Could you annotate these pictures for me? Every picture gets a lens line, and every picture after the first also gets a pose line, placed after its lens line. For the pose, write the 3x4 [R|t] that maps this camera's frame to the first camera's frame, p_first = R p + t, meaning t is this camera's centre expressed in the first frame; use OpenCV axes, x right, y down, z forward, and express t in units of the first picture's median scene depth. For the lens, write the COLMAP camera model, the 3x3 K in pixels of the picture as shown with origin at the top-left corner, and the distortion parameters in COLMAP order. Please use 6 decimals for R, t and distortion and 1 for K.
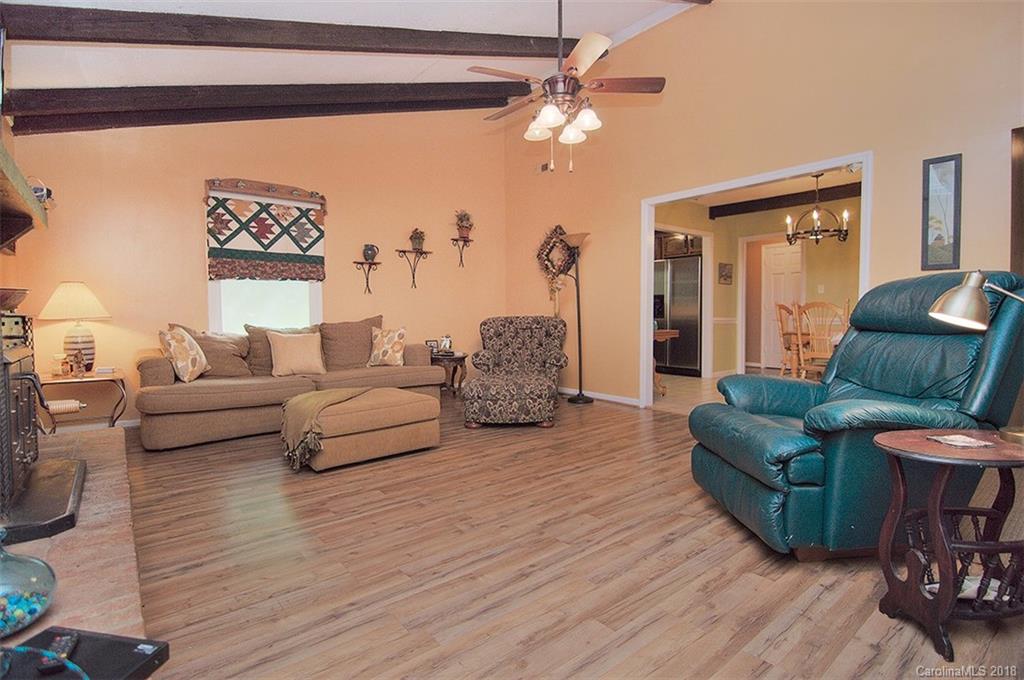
lens RADIAL K [[496.3, 0, 512.1], [0, 496.3, 332.2], [0, 0, 1]] dist [-0.011309, -0.000428]
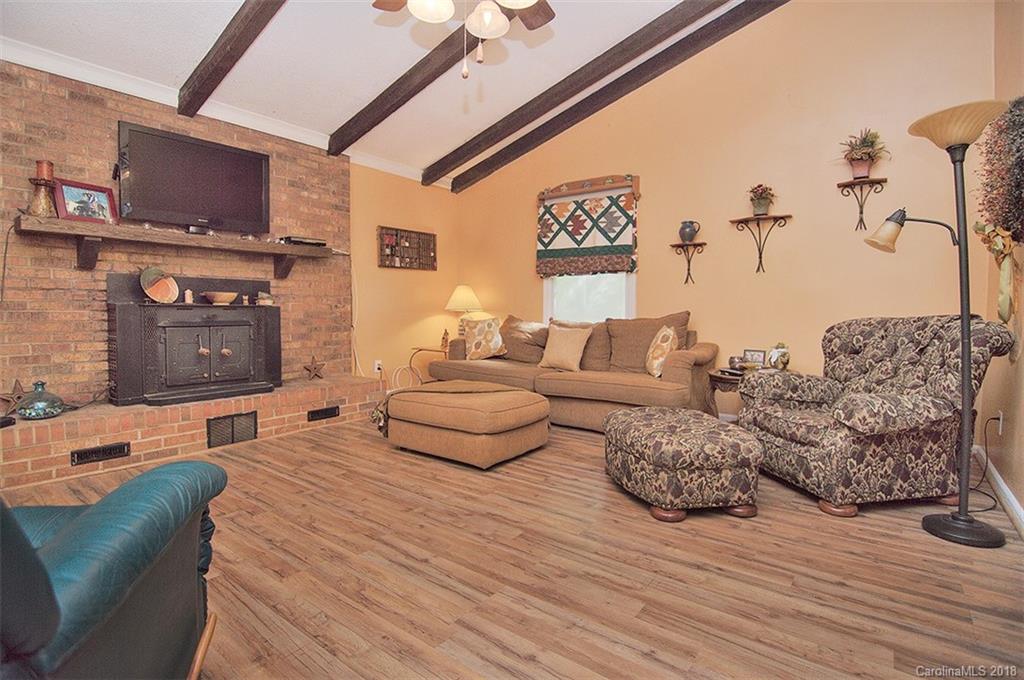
lens RADIAL K [[496.3, 0, 512.1], [0, 496.3, 332.2], [0, 0, 1]] dist [-0.011309, -0.000428]
pose [[0.232603, 0.055164, -0.971006, 0.501183], [-0.044121, 0.997961, 0.046127, -0.029148], [0.971570, 0.032113, 0.234563, 0.648903]]
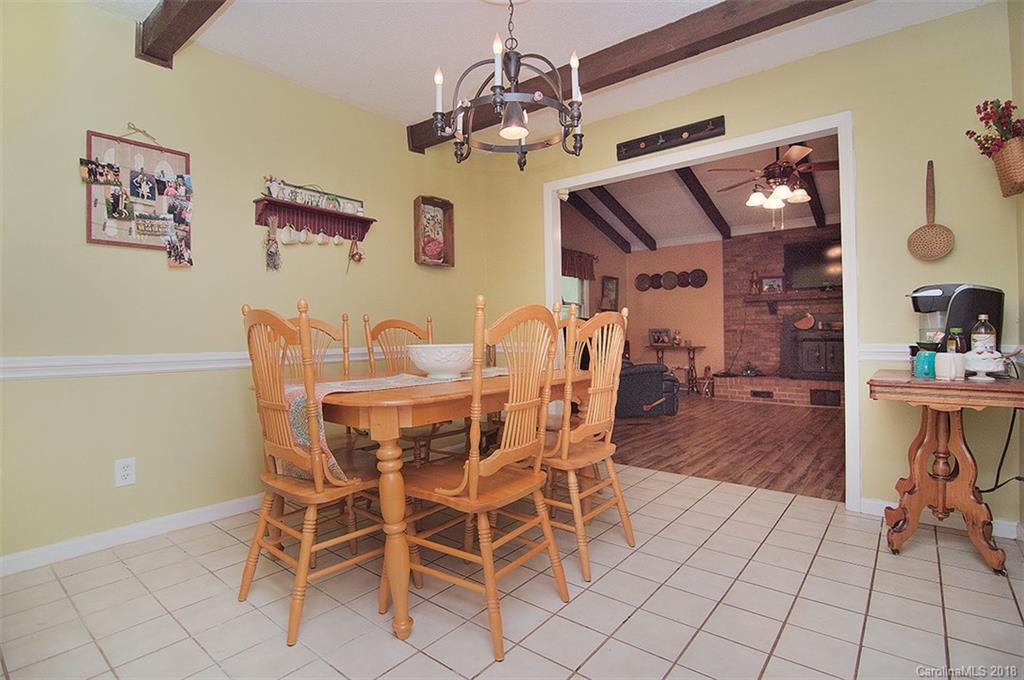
lens RADIAL K [[496.3, 0, 512.1], [0, 496.3, 332.2], [0, 0, 1]] dist [-0.011309, -0.000428]
pose [[-0.980560, 0.017618, -0.195426, 0.790278], [0.011403, 0.999394, 0.032883, -0.063661], [0.195887, 0.030015, -0.980167, 1.586429]]
